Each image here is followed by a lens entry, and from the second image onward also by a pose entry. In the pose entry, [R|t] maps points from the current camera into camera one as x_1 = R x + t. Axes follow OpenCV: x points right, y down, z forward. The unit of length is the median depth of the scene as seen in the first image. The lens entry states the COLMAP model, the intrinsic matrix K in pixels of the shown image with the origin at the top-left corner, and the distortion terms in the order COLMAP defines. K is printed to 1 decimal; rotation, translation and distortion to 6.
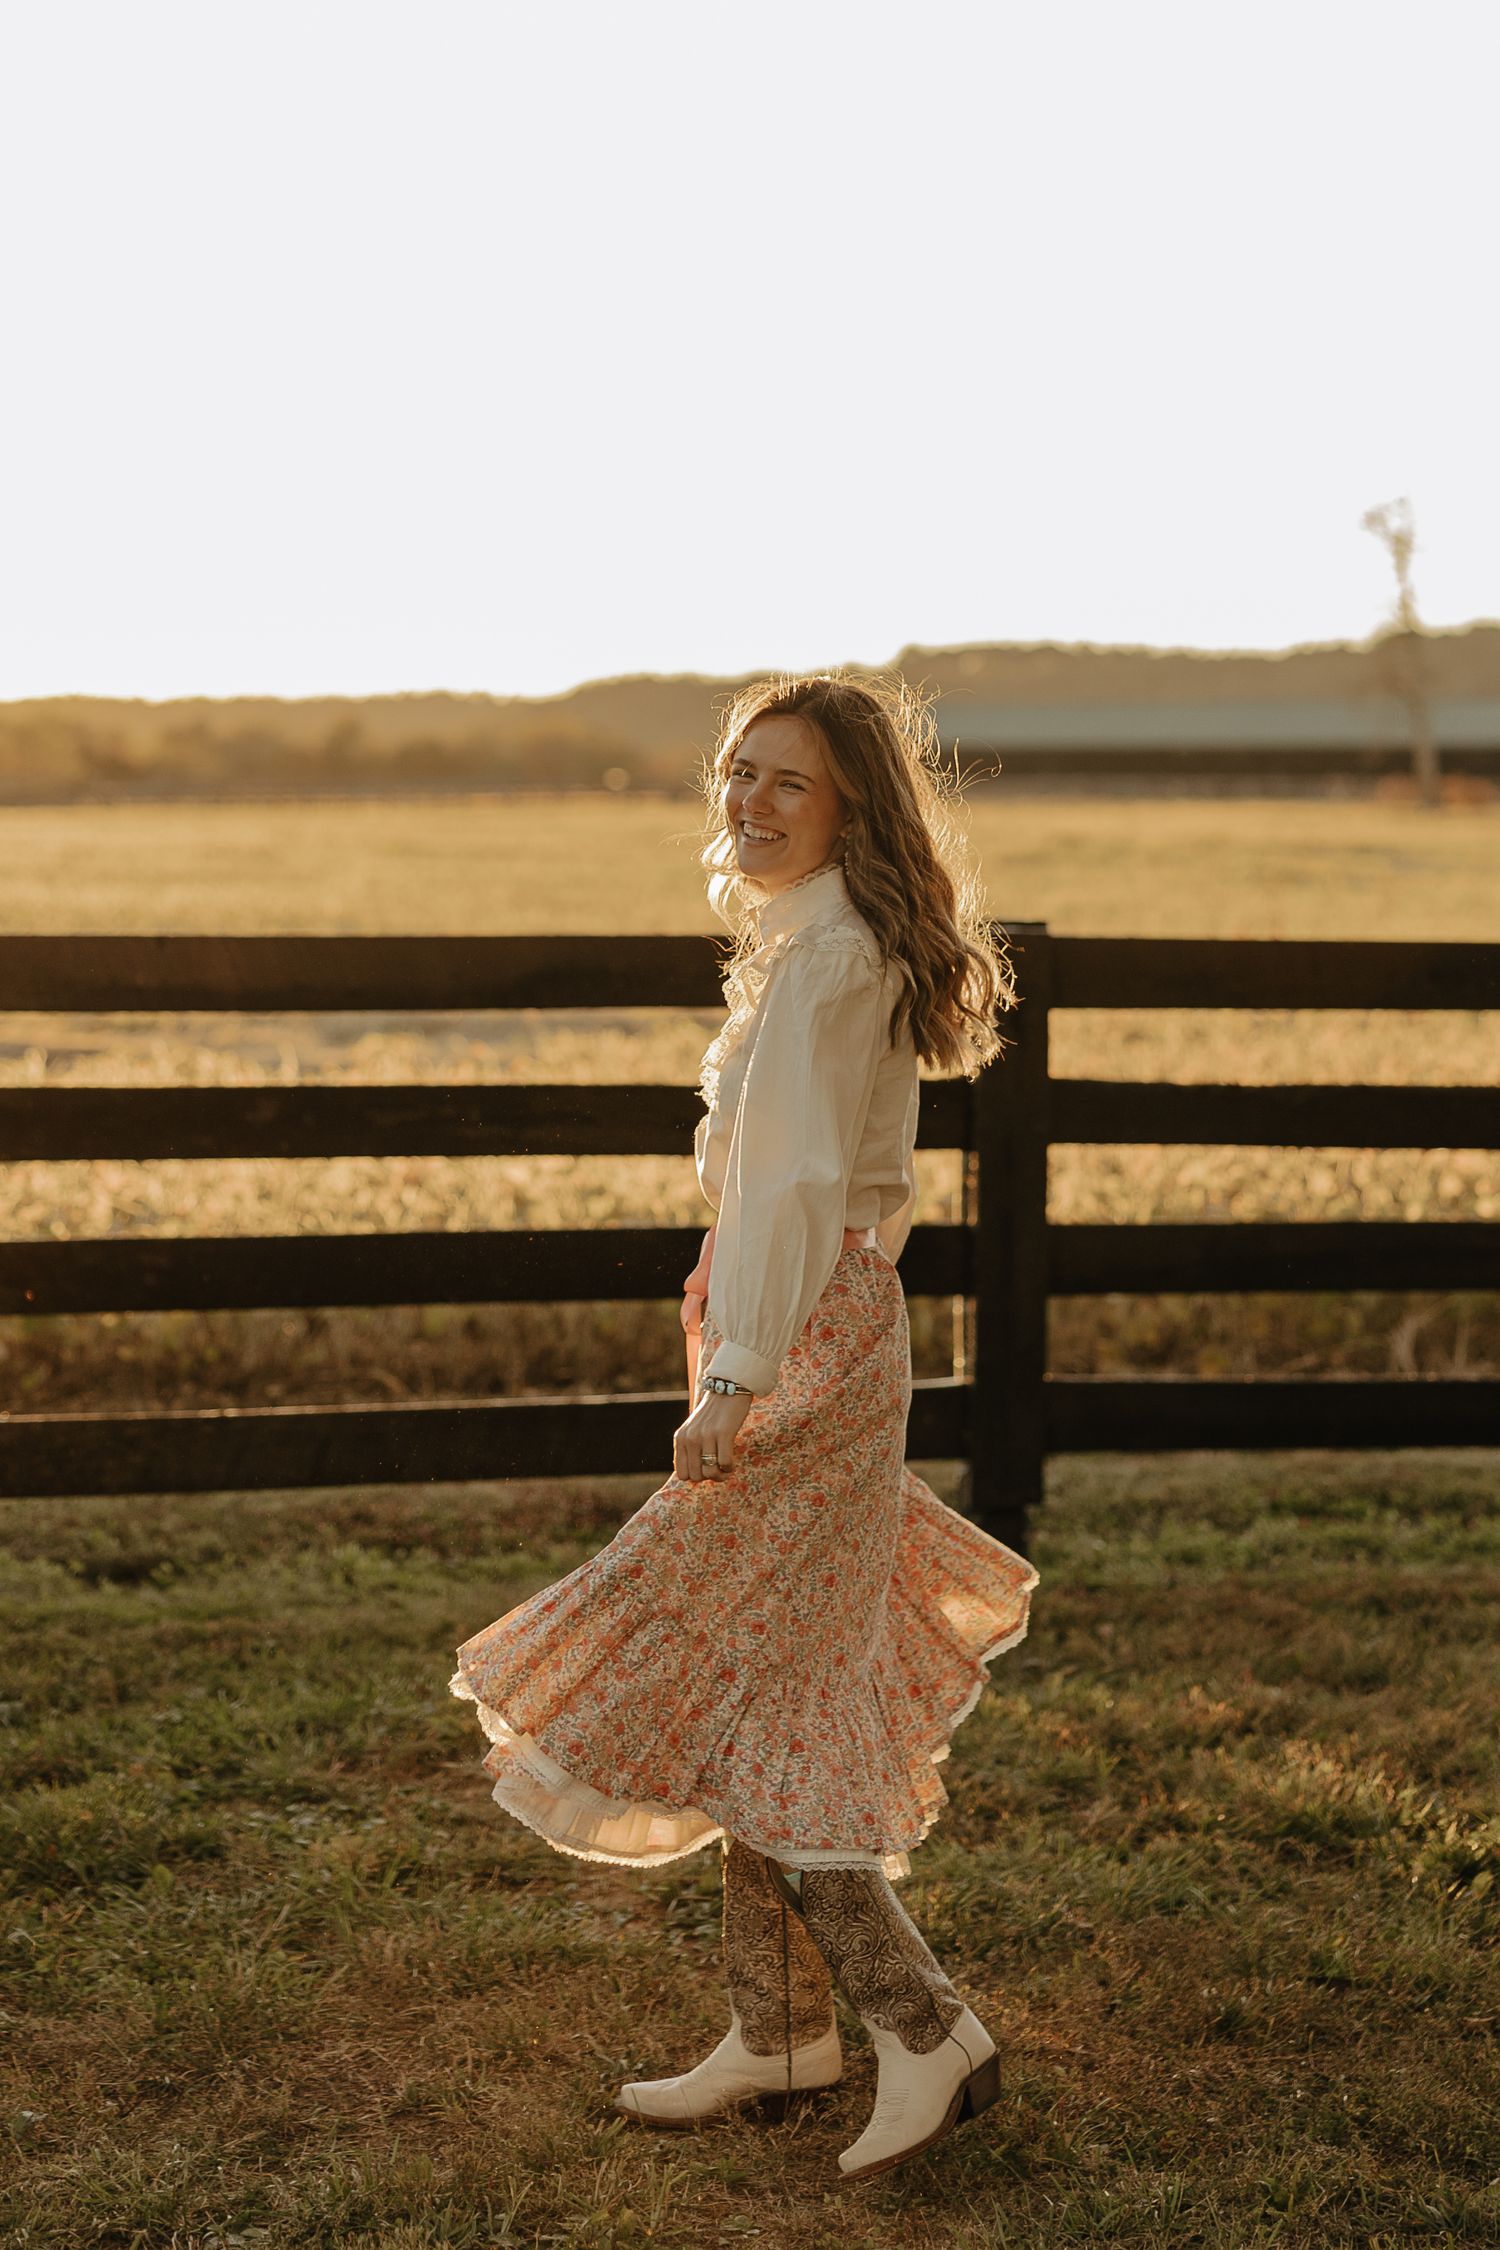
lens RADIAL K [[3596.3, 0, 748.3], [0, 3596.3, 1125.5], [0, 0, 1]] dist [-0.027392, 0.000000]
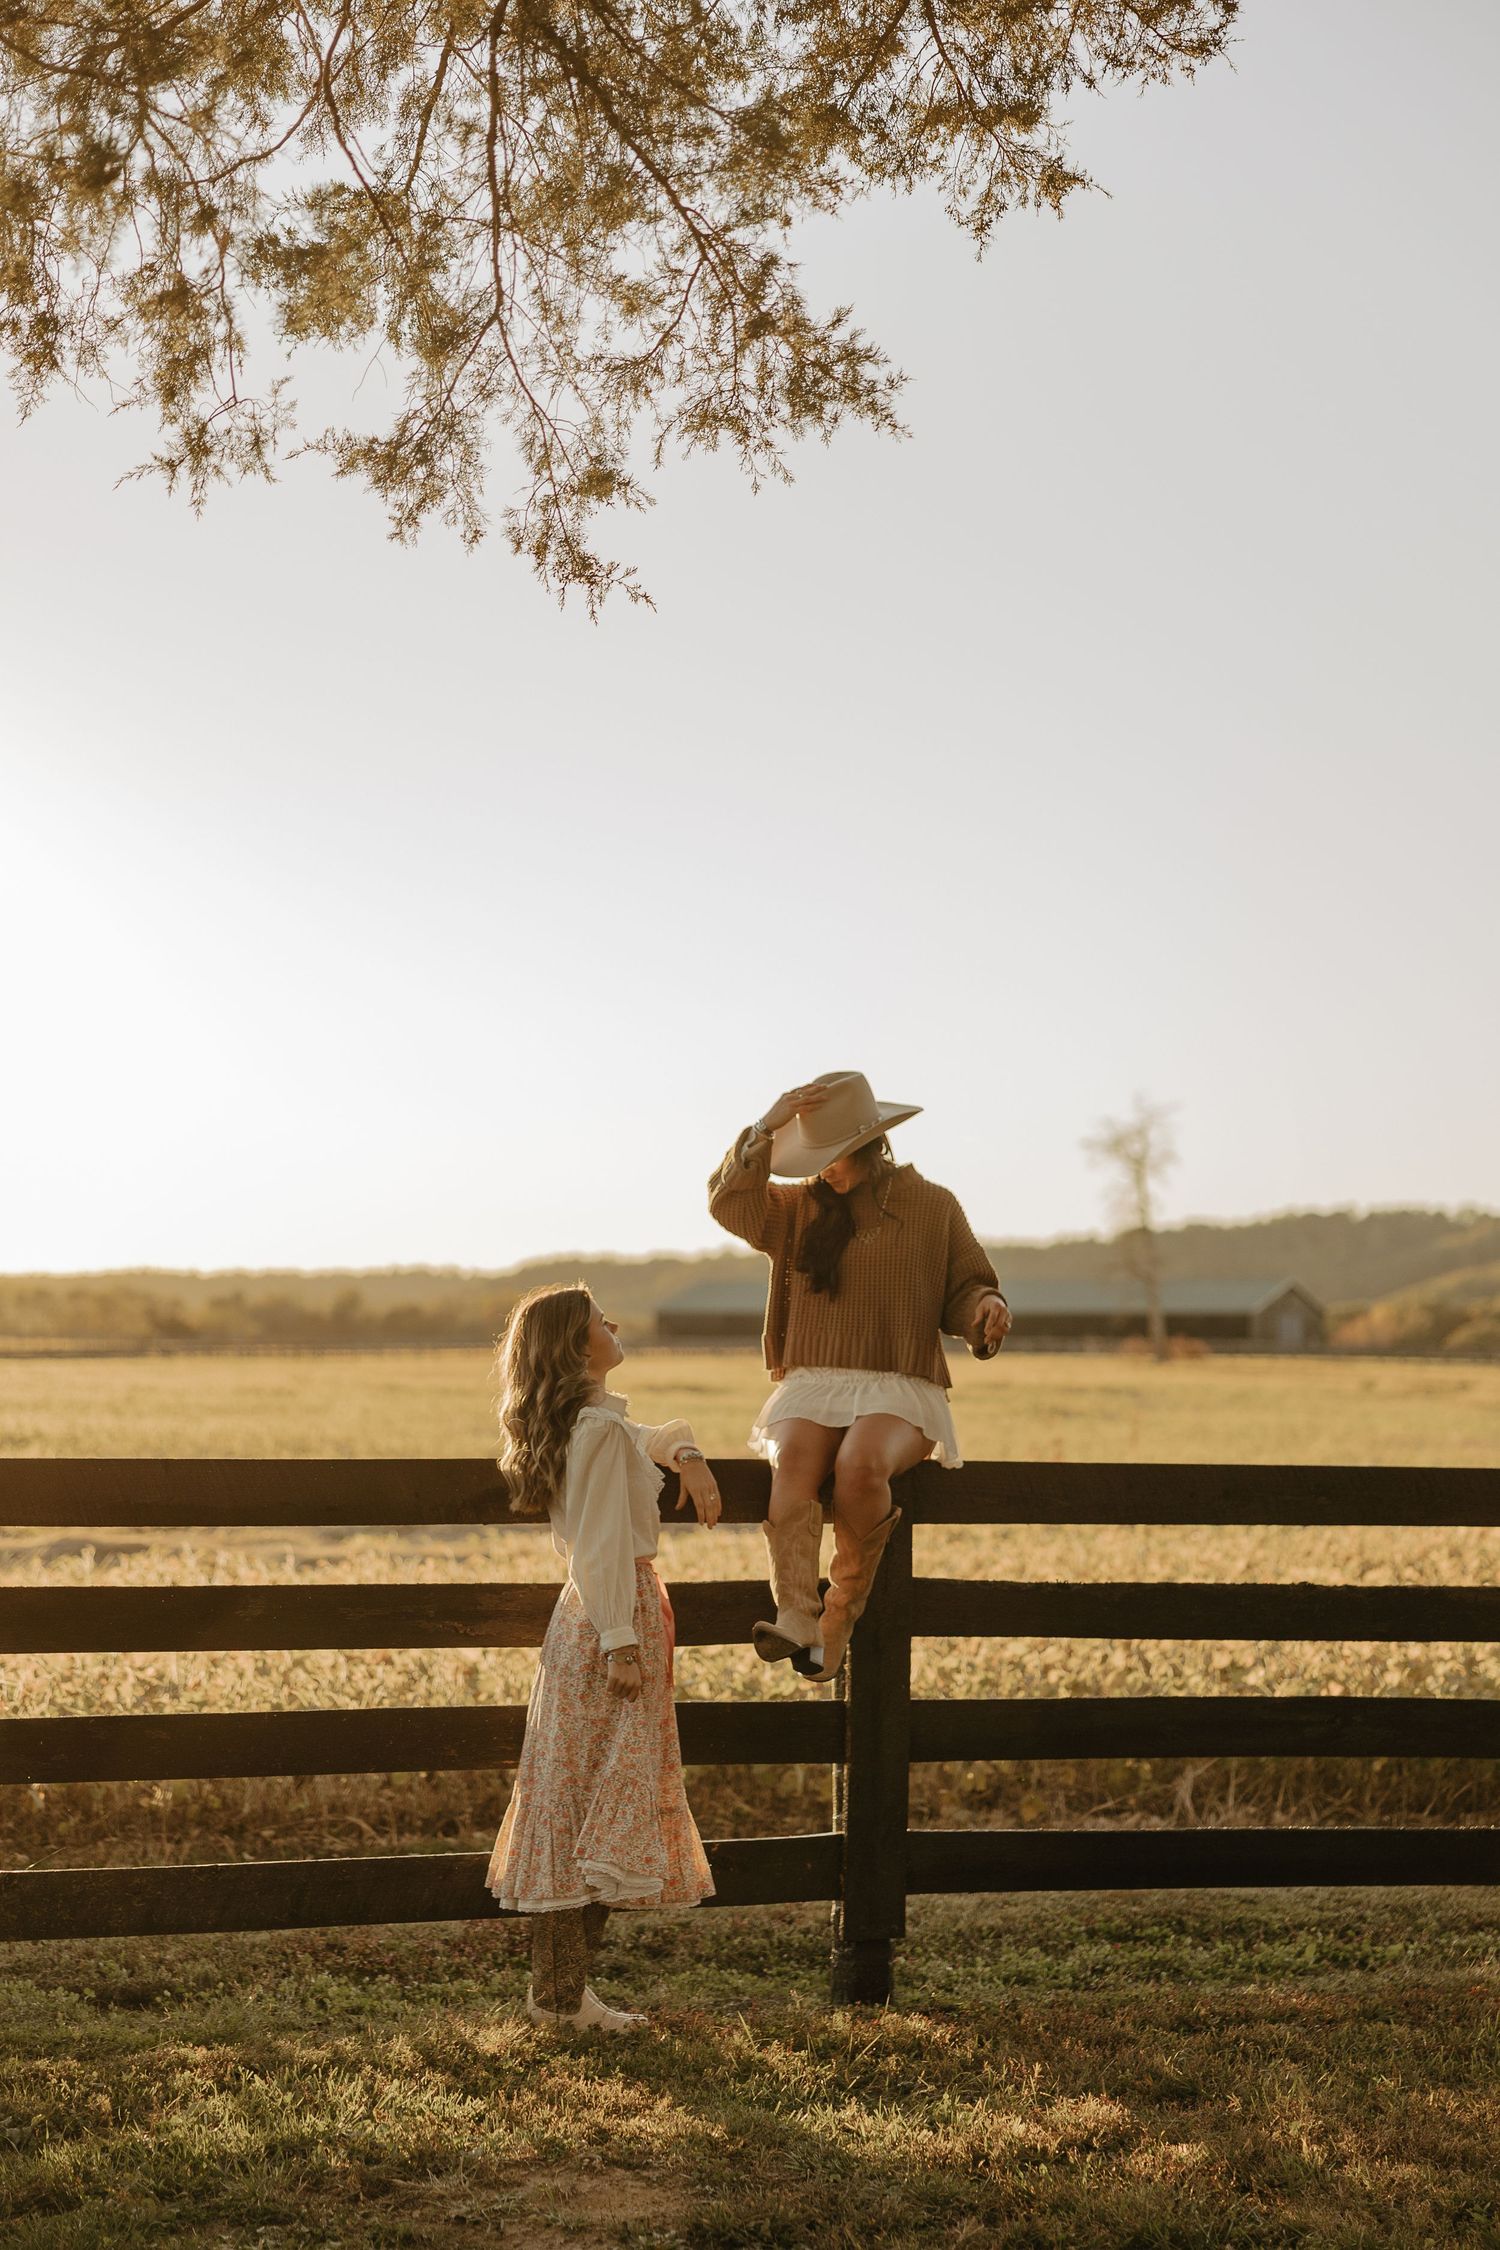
lens RADIAL K [[3883.5, 0, 749.5], [0, 3883.5, 1127.5], [0, 0, 1]] dist [-0.005393, 0.000000]
pose [[0.999902, 0.003358, 0.013583, 0.012417], [-0.001371, 0.989616, -0.143728, 0.025351], [-0.013924, 0.143695, 0.989524, -0.329132]]
